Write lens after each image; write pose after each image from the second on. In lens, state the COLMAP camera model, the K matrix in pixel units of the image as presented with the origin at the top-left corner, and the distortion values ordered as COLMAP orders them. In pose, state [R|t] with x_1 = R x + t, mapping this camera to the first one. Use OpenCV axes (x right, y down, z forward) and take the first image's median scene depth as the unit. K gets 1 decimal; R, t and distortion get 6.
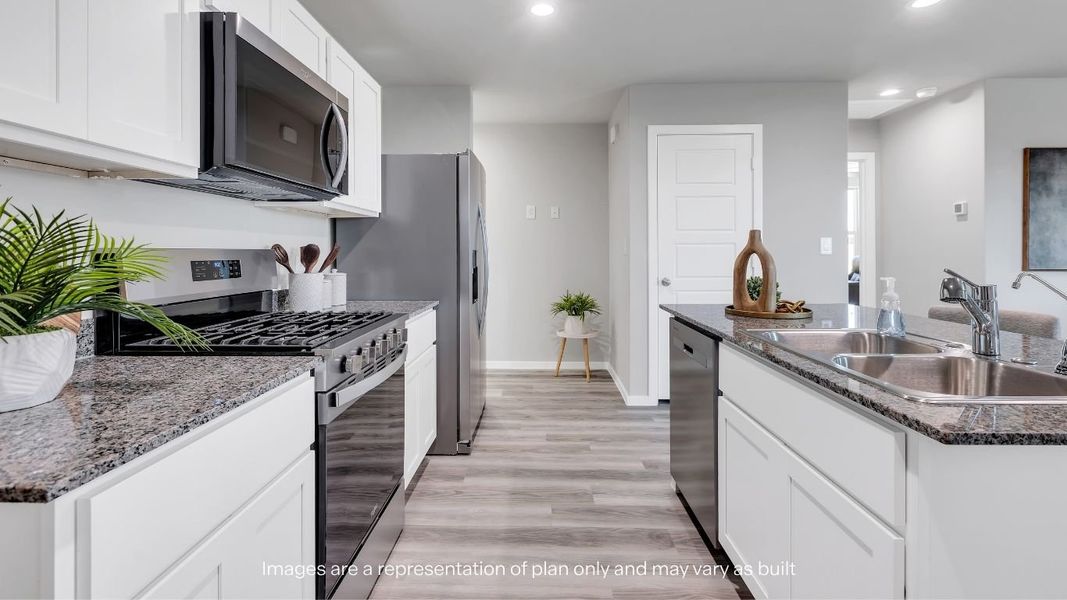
lens RADIAL K [[498.4, 0, 531.0], [0, 498.4, 274.1], [0, 0, 1]] dist [0.001684, 0.000189]
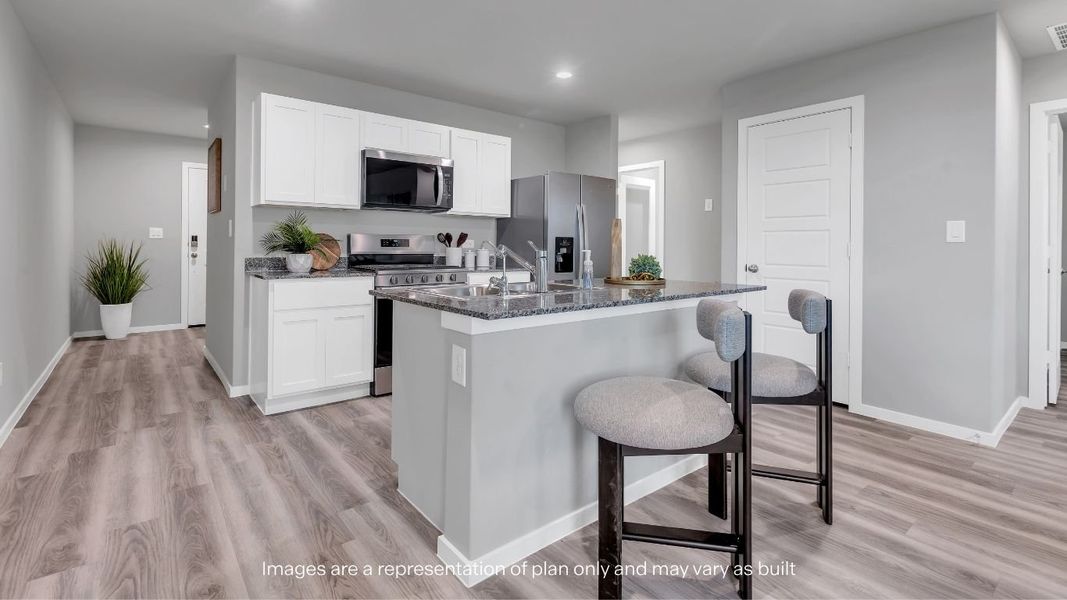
lens RADIAL K [[474.1, 0, 510.0], [0, 474.1, 242.2], [0, 0, 1]] dist [0.000686, 0.000596]
pose [[0.635167, 0.003469, -0.772367, 0.708000], [-0.047992, 0.998235, -0.034983, 0.018975], [0.770882, 0.059287, 0.634213, 0.001818]]
